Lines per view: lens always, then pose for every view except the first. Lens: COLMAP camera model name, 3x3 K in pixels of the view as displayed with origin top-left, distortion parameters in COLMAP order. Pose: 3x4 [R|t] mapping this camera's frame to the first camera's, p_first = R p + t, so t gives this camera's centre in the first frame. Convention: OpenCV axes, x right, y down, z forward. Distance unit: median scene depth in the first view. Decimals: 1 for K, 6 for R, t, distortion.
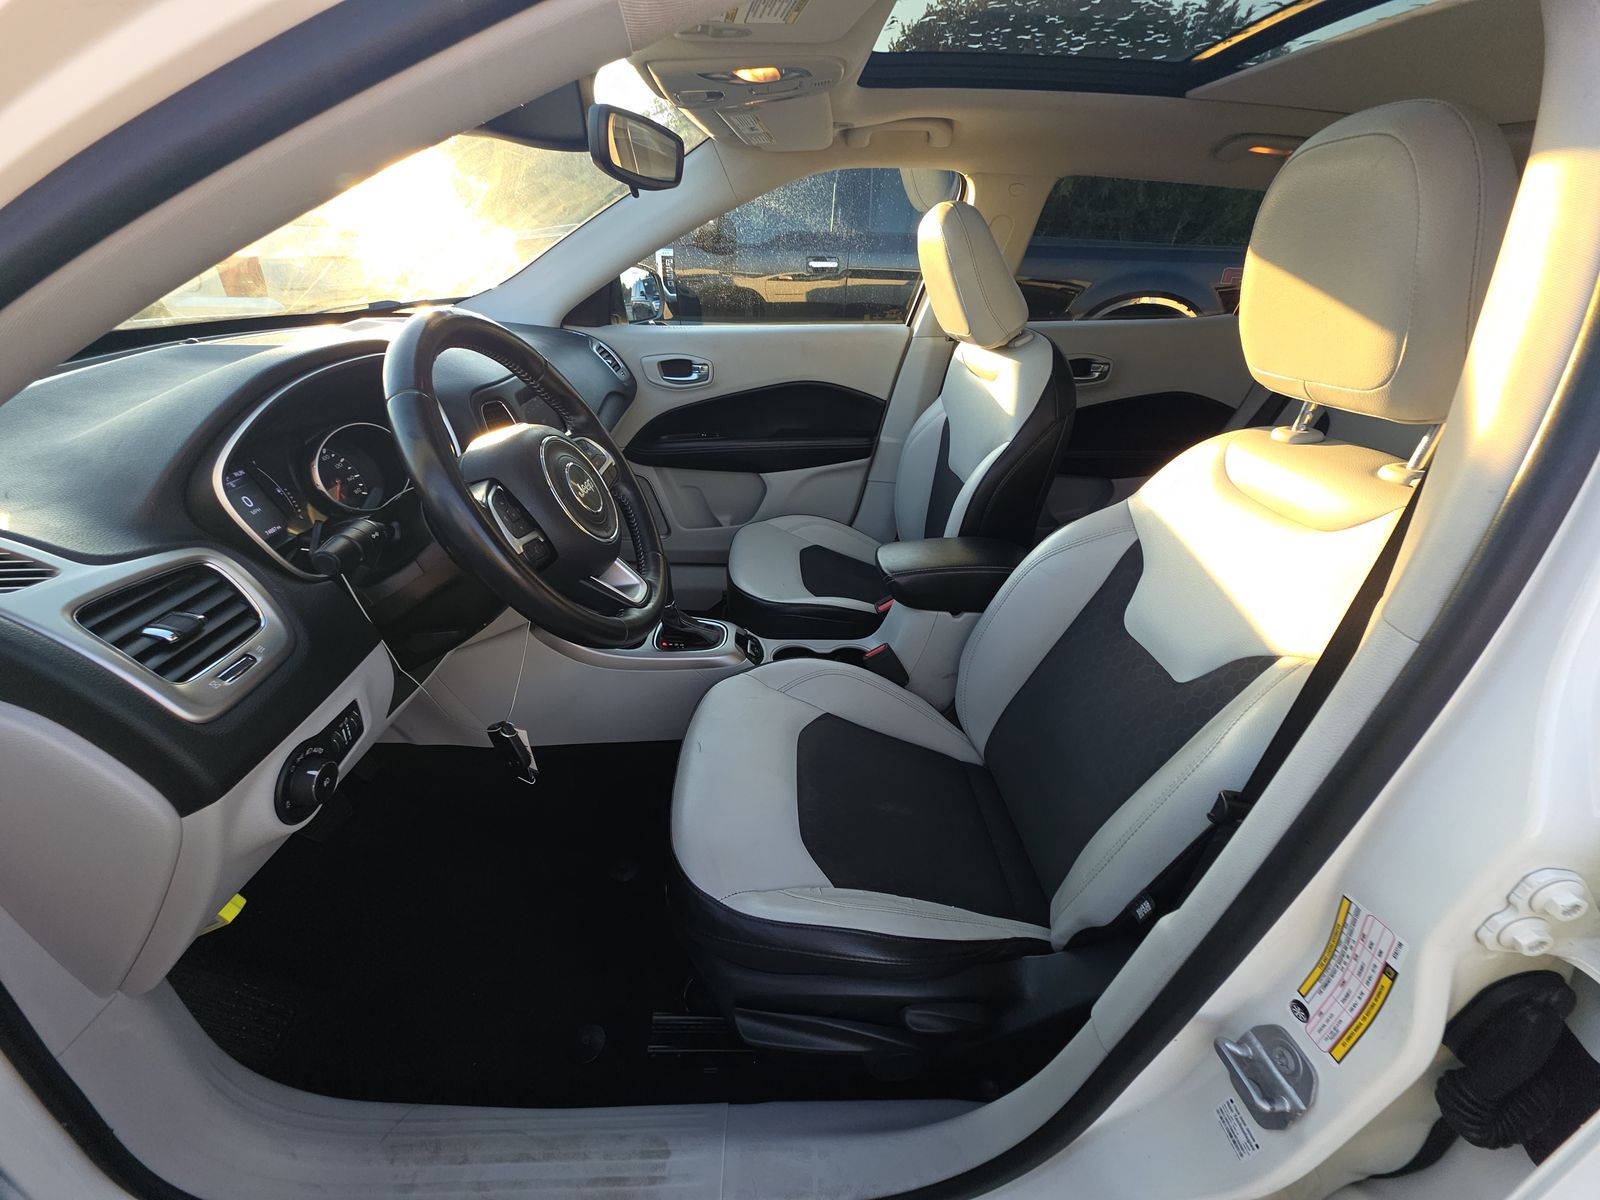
lens RADIAL K [[640.0, 0, 797.7], [0, 640.0, 605.2], [0, 0, 1]] dist [0.007831, -0.000533]
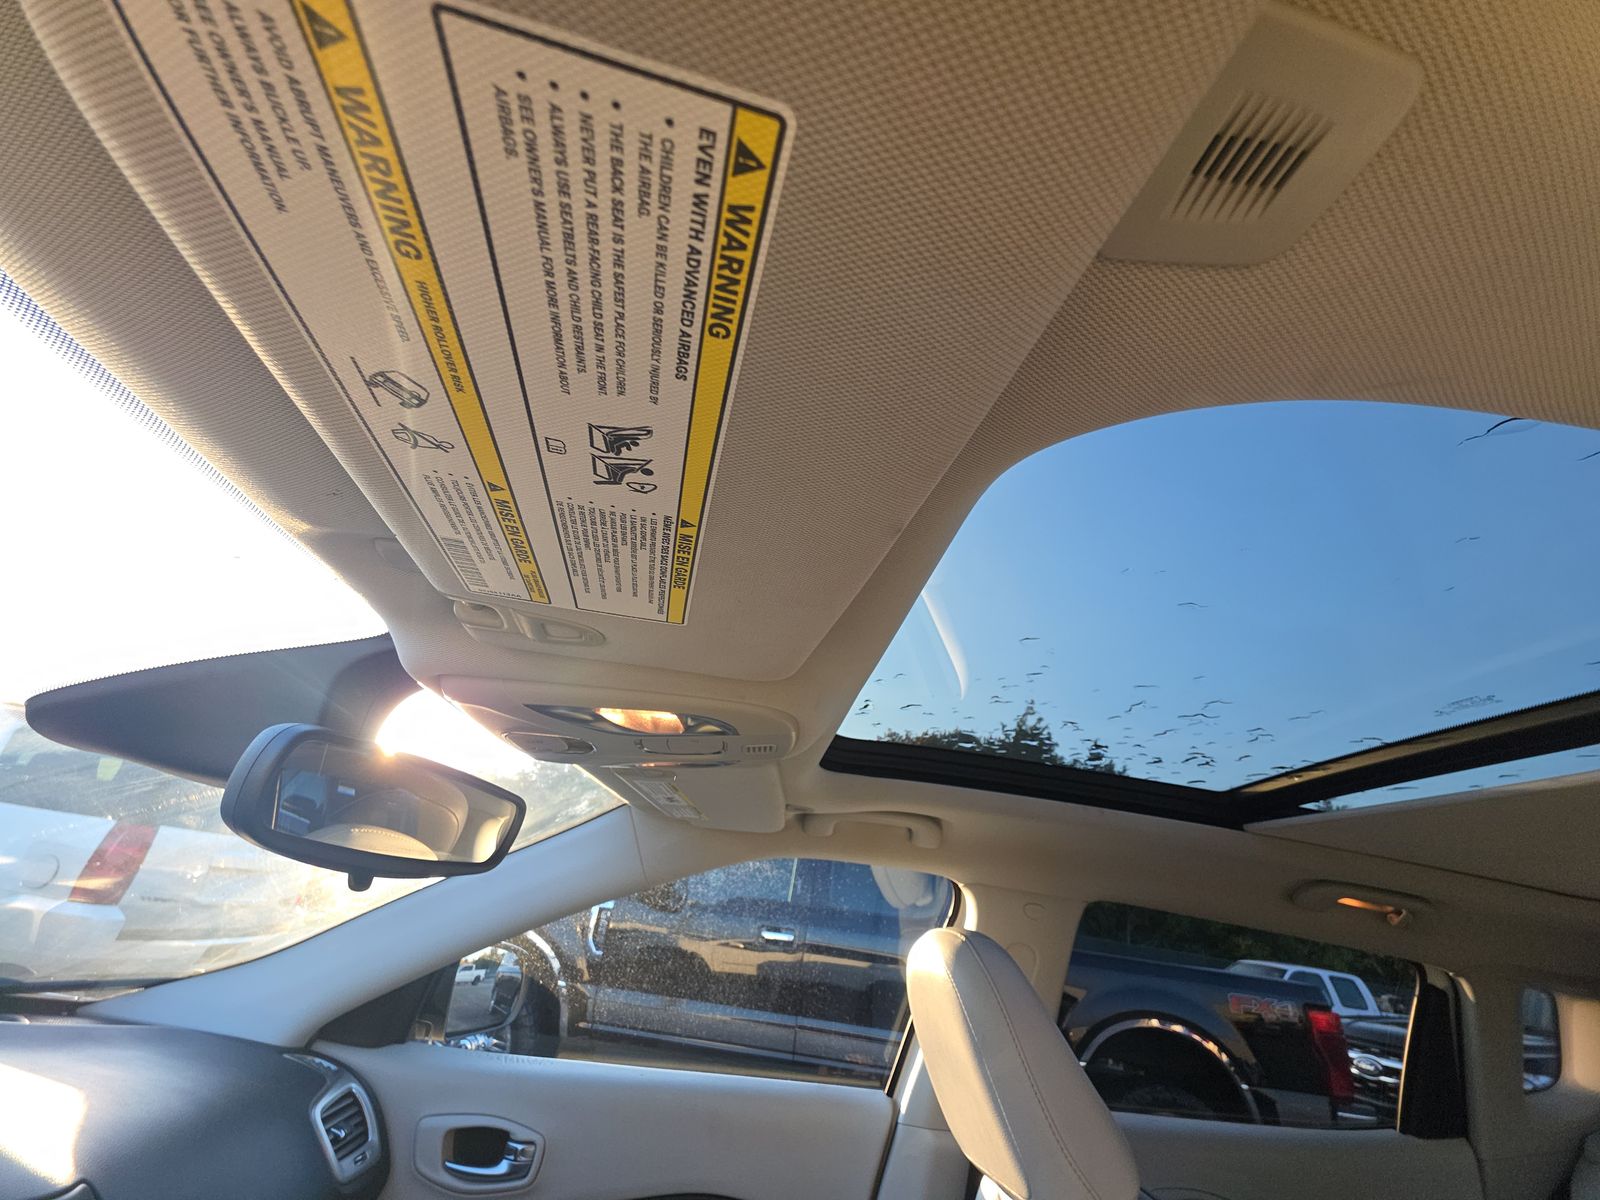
lens RADIAL K [[640.0, 0, 802.5], [0, 640.0, 601.8], [0, 0, 1]] dist [0.007831, -0.000533]
pose [[0.993385, 0.114365, 0.010288, 0.035812], [-0.058085, 0.577767, -0.814132, -0.245203], [-0.099052, 0.808150, 0.580588, 0.326003]]
